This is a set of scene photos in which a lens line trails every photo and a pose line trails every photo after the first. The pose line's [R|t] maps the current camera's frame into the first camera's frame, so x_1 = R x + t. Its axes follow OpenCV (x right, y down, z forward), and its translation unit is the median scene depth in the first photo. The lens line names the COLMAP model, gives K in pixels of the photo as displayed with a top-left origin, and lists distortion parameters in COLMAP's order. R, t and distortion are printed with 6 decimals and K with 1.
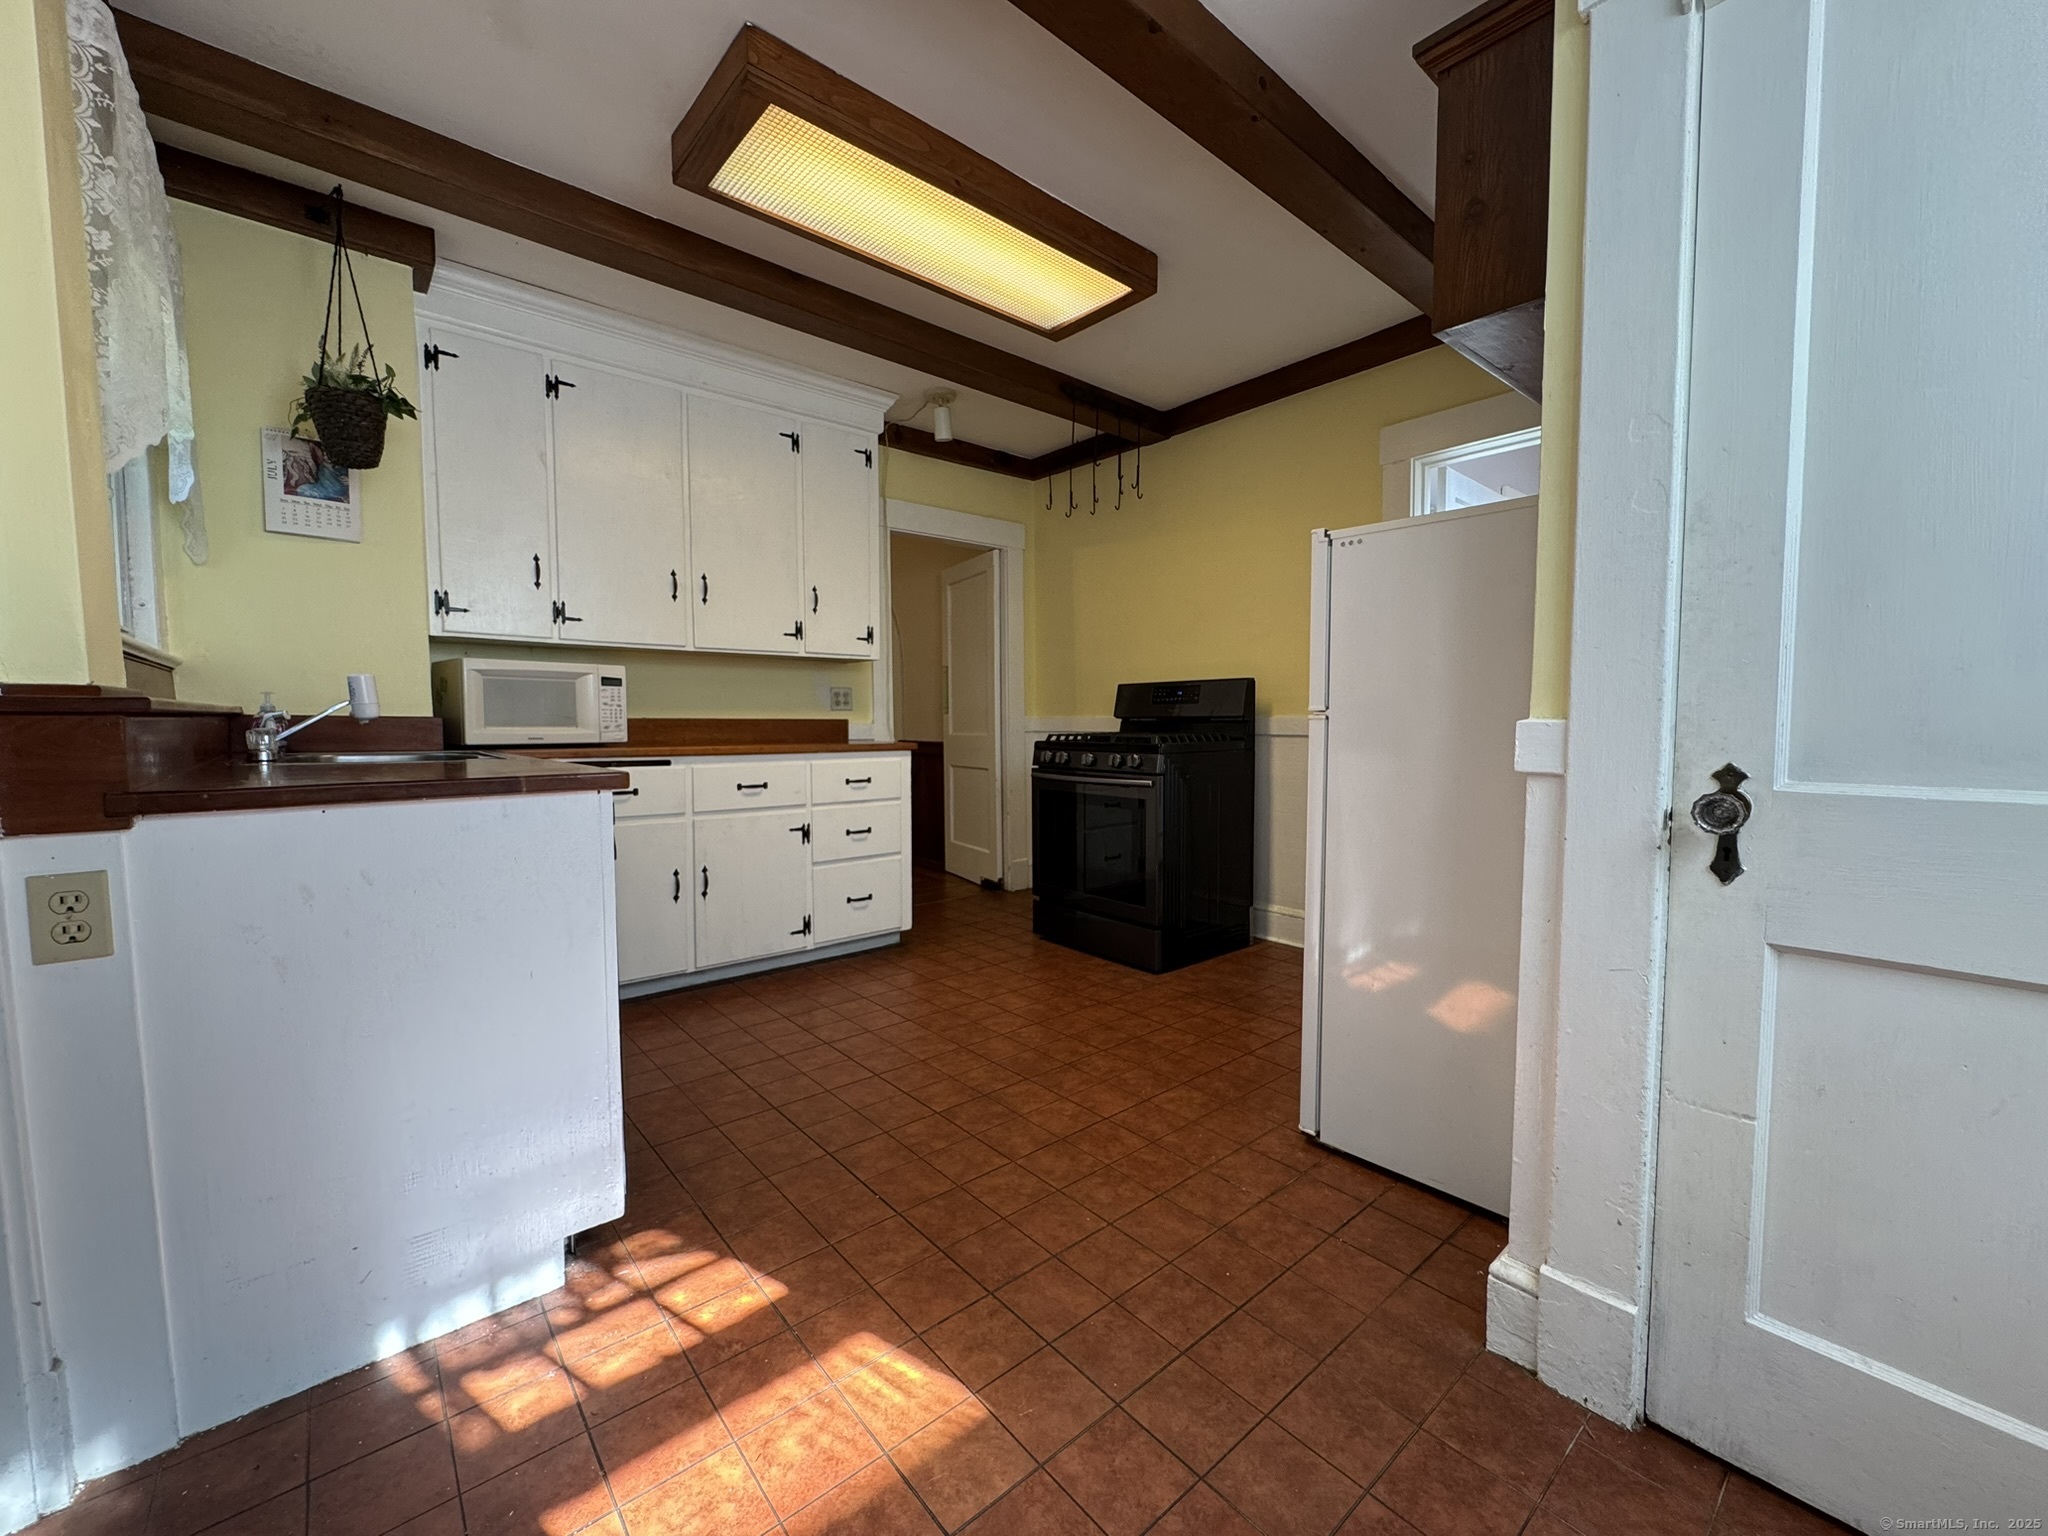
lens RADIAL K [[815.2, 0, 1022.6], [0, 815.2, 767.3], [0, 0, 1]] dist [-0.008979, -0.000115]
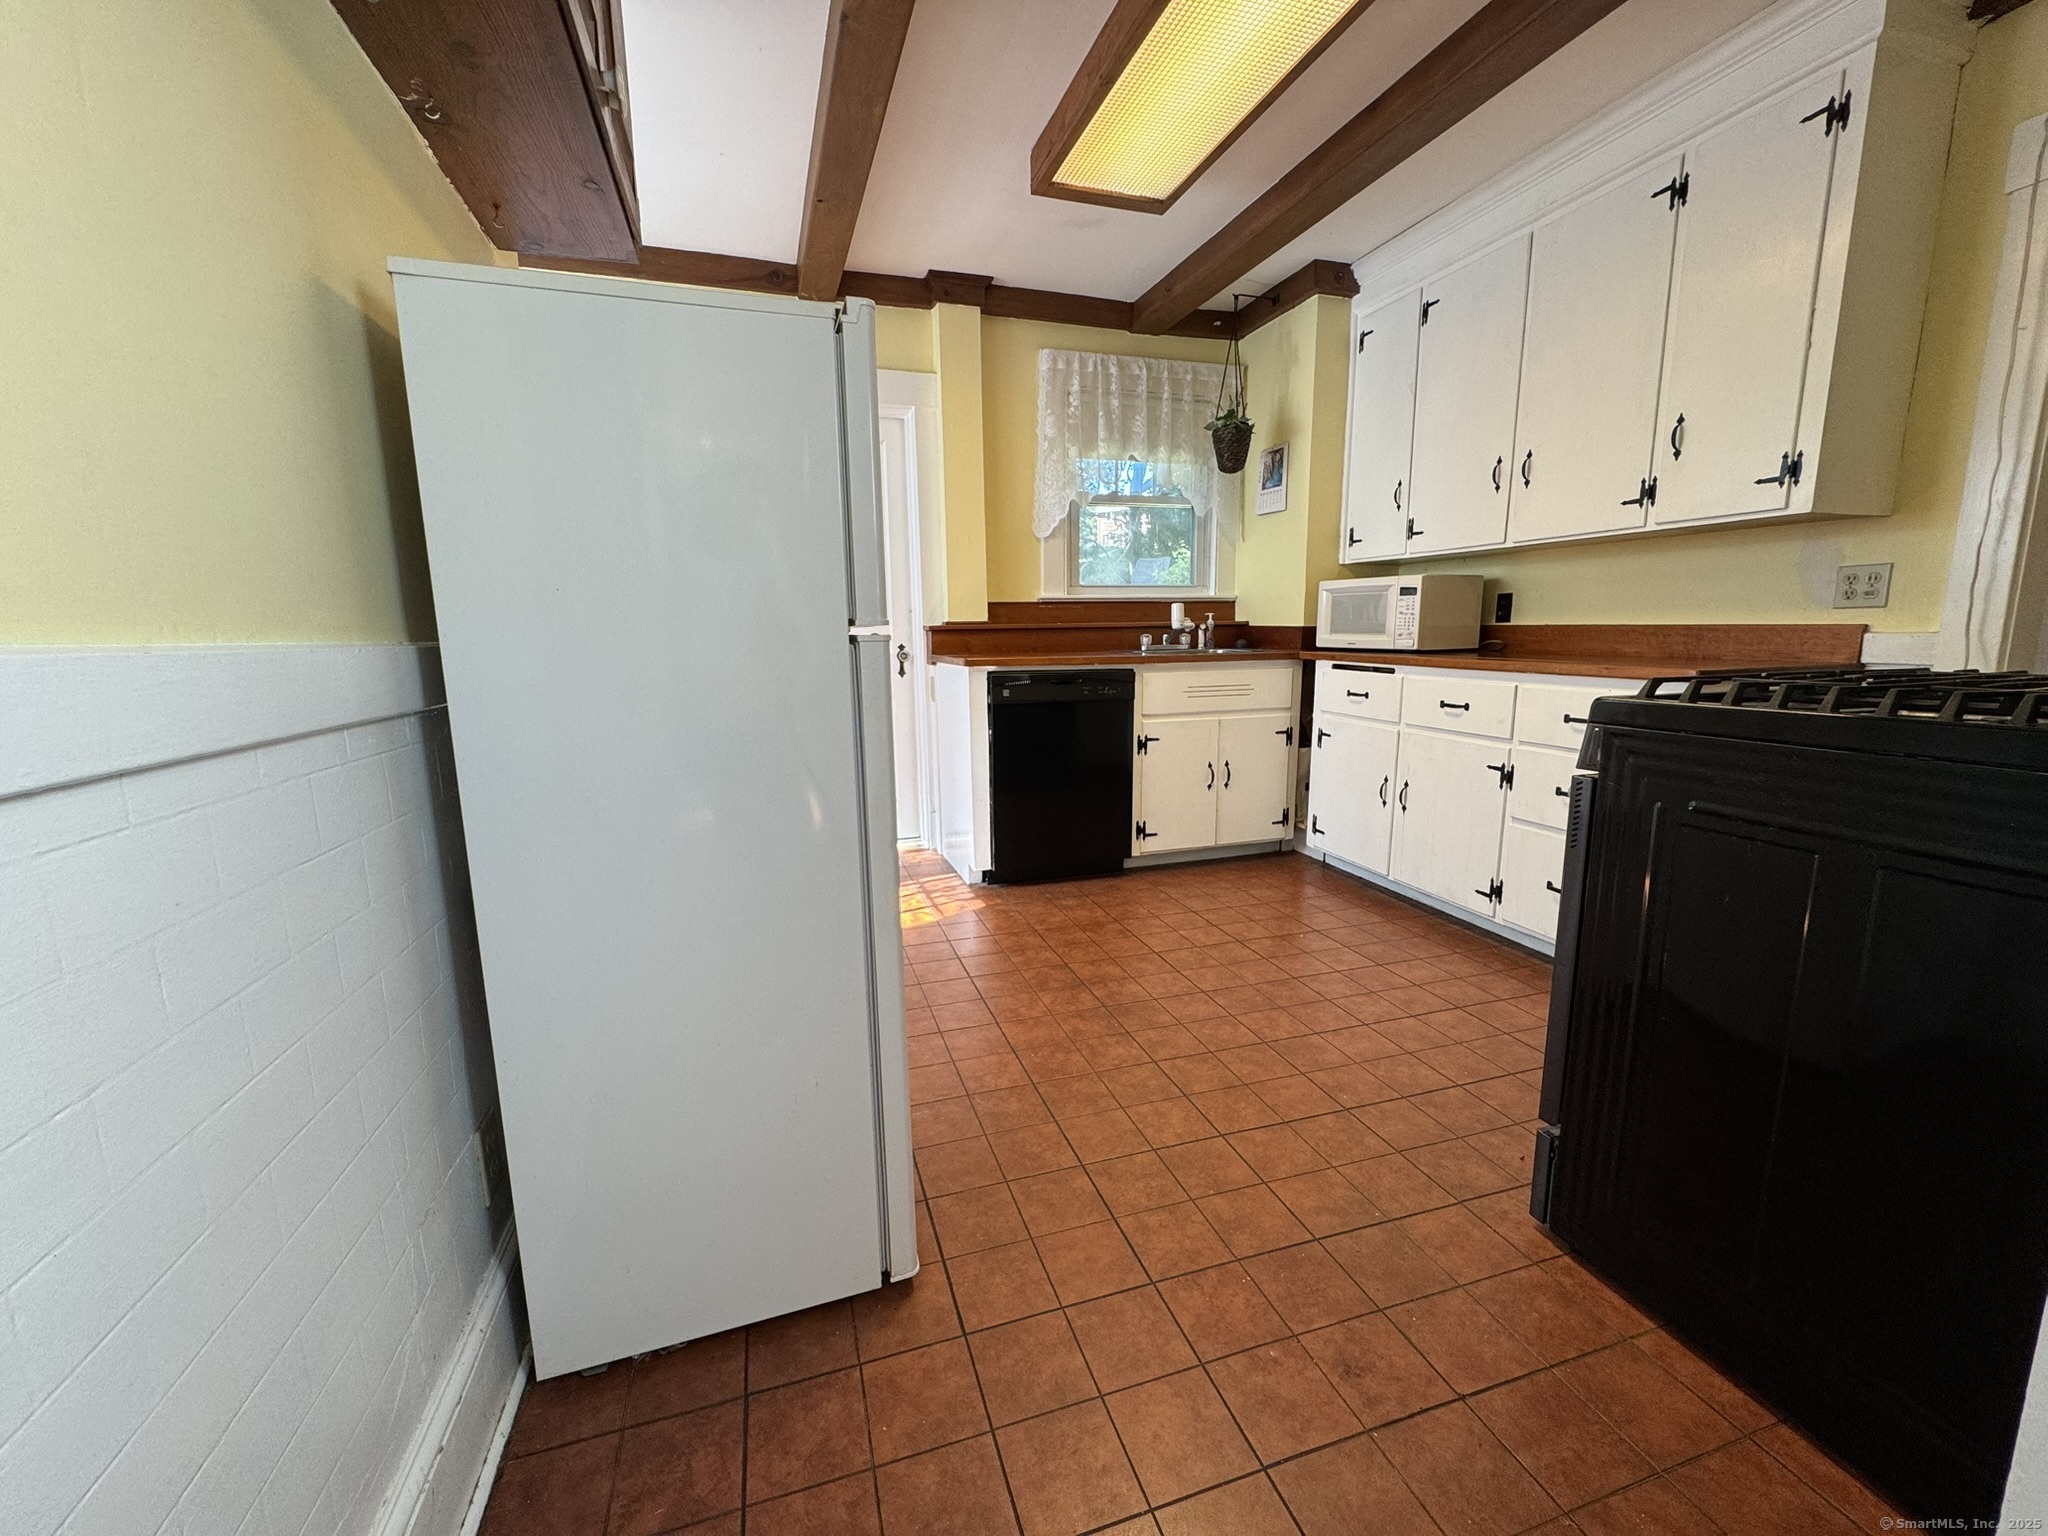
lens RADIAL K [[815.2, 0, 1022.2], [0, 815.2, 768.7], [0, 0, 1]] dist [-0.008979, -0.000115]
pose [[-0.393048, 0.161710, -0.905187, 0.689803], [-0.040805, 0.980377, 0.192861, -0.063323], [0.918612, 0.112740, -0.378737, 0.974732]]
